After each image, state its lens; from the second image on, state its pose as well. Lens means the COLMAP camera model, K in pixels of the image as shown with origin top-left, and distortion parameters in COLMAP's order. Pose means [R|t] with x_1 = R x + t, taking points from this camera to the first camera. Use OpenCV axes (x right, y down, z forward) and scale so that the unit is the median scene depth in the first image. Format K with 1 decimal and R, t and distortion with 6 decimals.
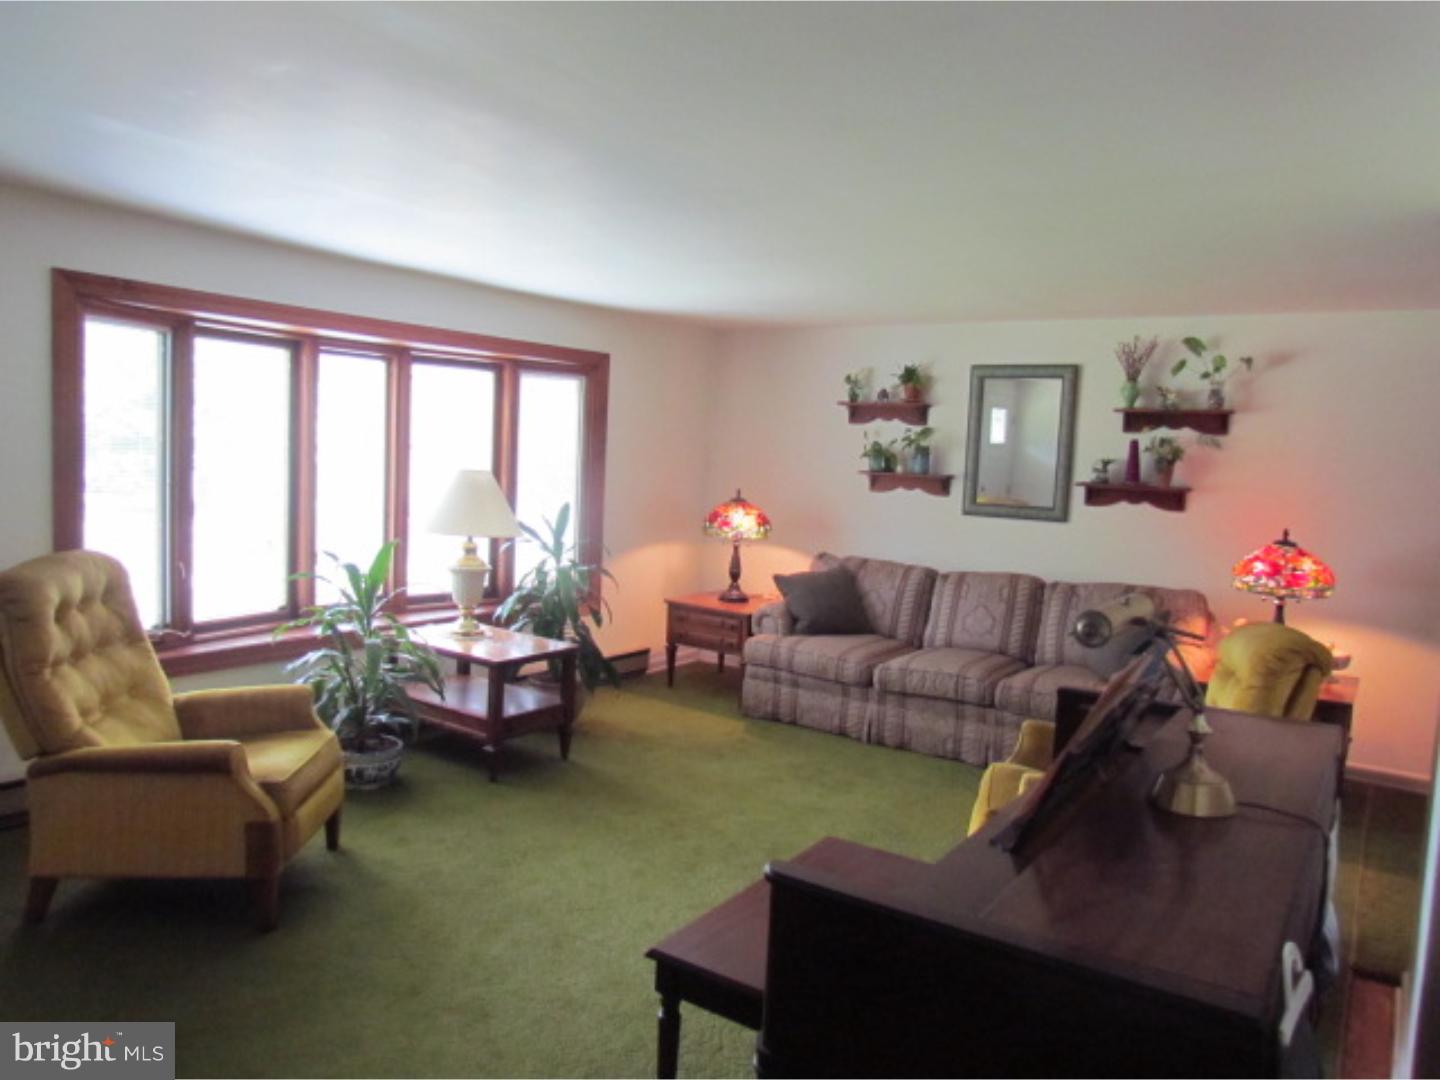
lens RADIAL K [[1005.9, 0, 720.0], [0, 1005.9, 540.0], [0, 0, 1]] dist [-0.006808, -0.050002]
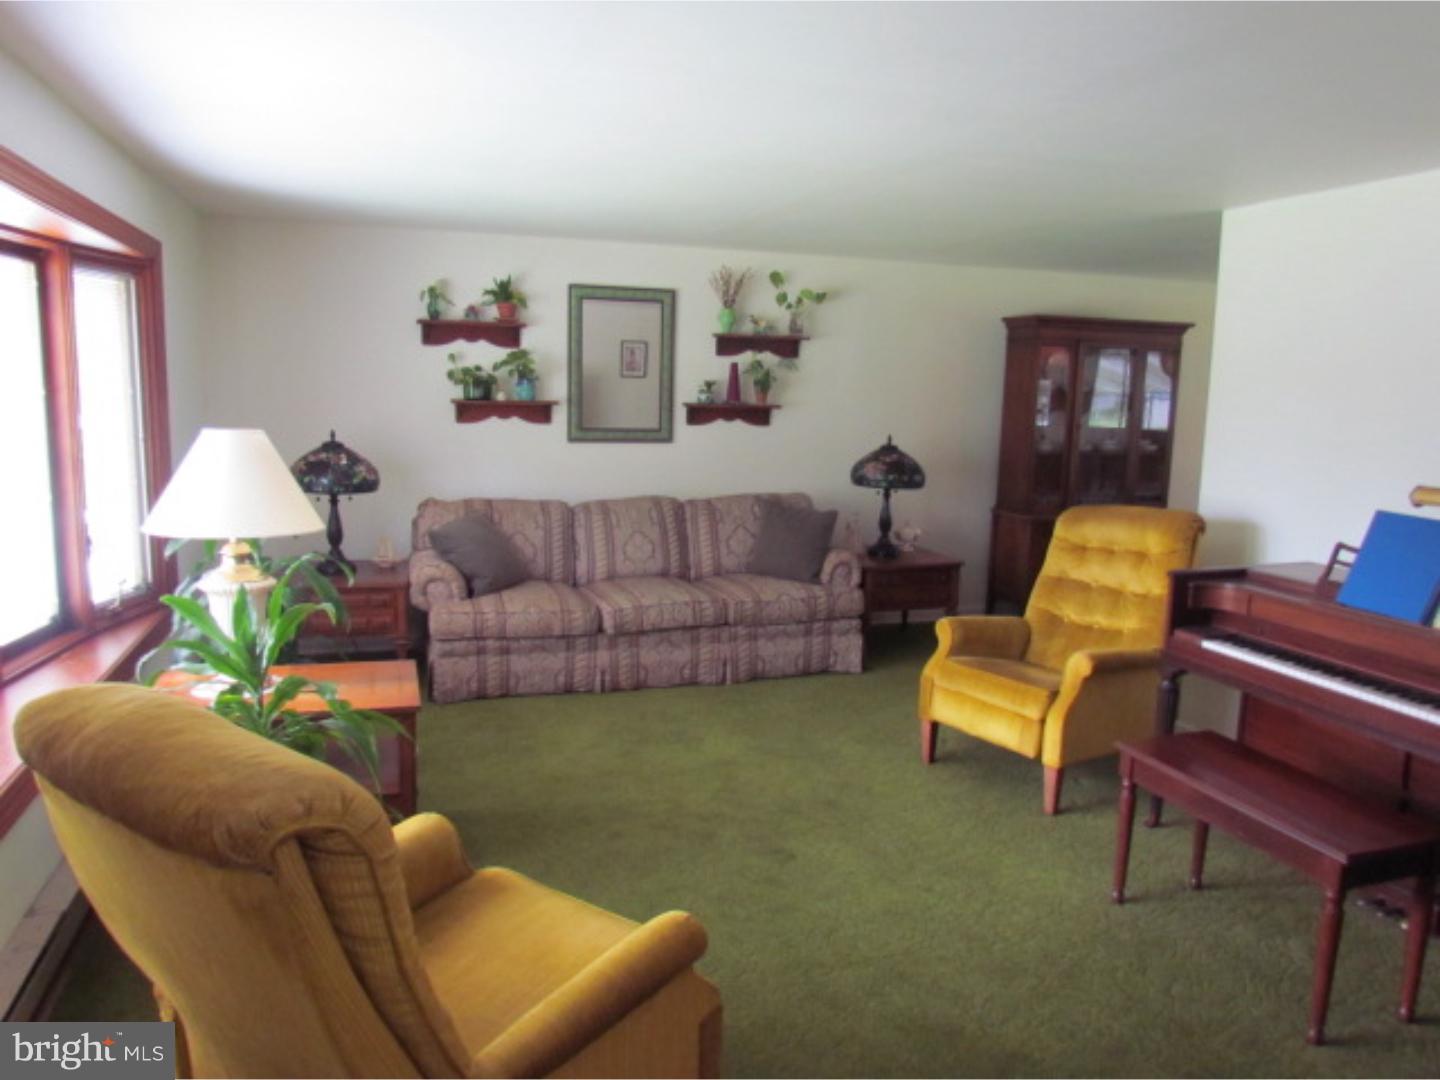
lens RADIAL K [[1005.9, 0, 720.0], [0, 1005.9, 540.0], [0, 0, 1]] dist [-0.006808, -0.050002]
pose [[0.618157, -0.145872, 0.772401, -0.466922], [0.075040, 0.989093, 0.126741, -0.047925], [-0.782465, -0.020385, 0.622361, 0.315205]]
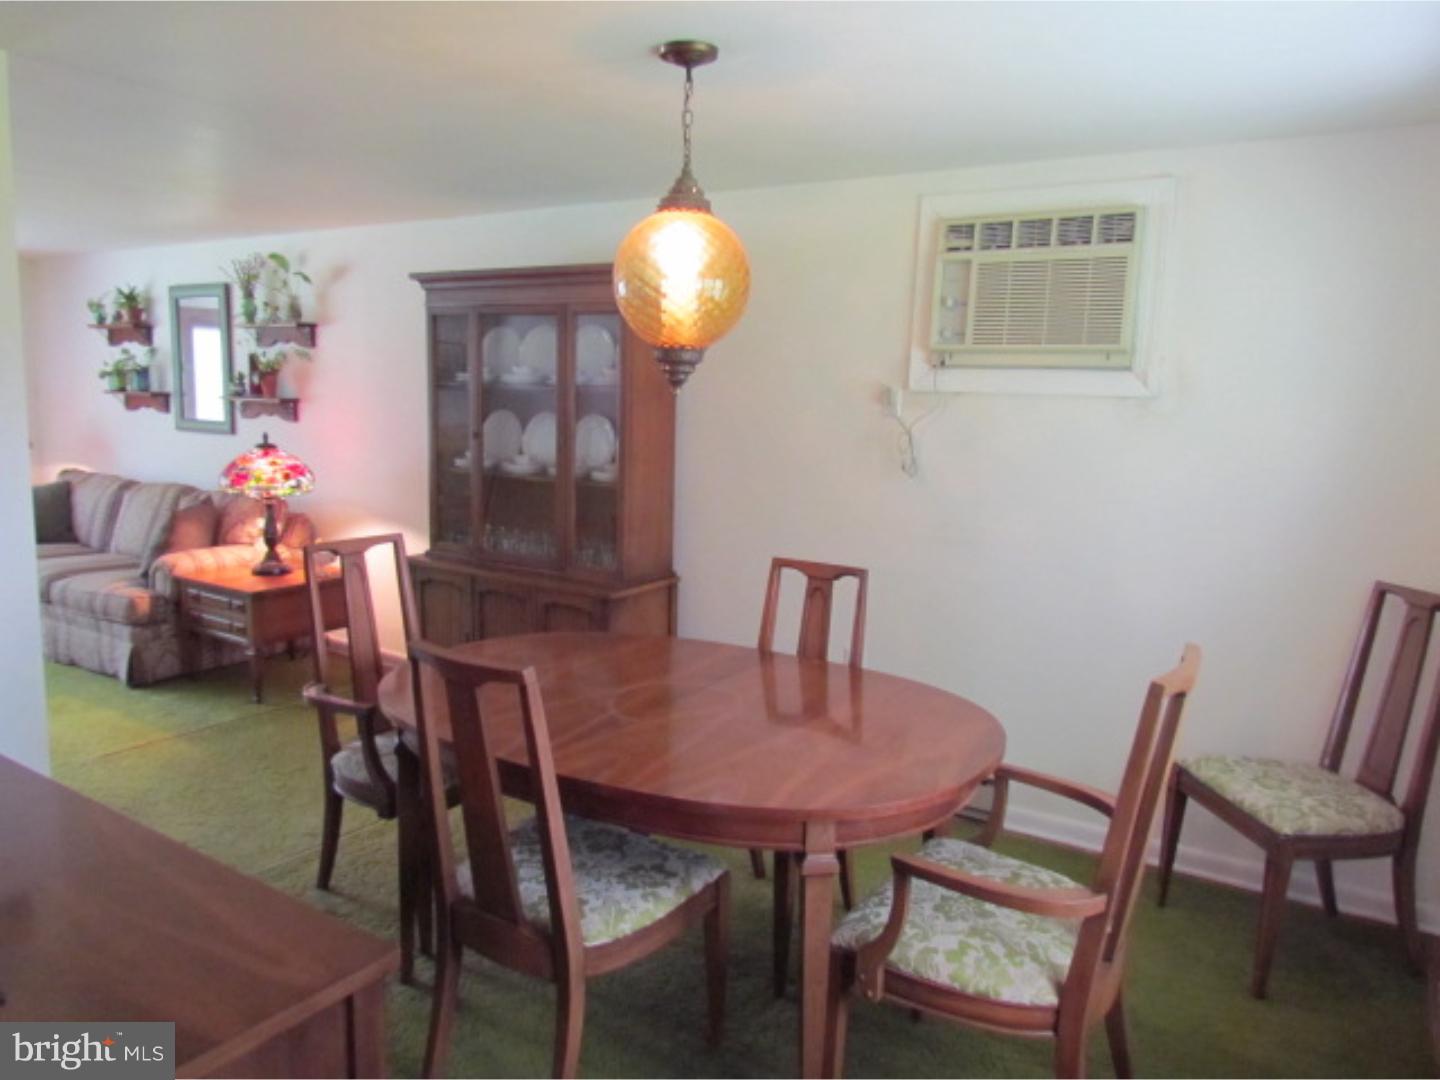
lens RADIAL K [[1005.9, 0, 720.0], [0, 1005.9, 540.0], [0, 0, 1]] dist [-0.006808, -0.050002]
pose [[0.998441, -0.022569, 0.051050, 0.824963], [0.019414, 0.997920, 0.061474, 0.039242], [-0.052331, -0.060387, 0.996802, -0.081761]]
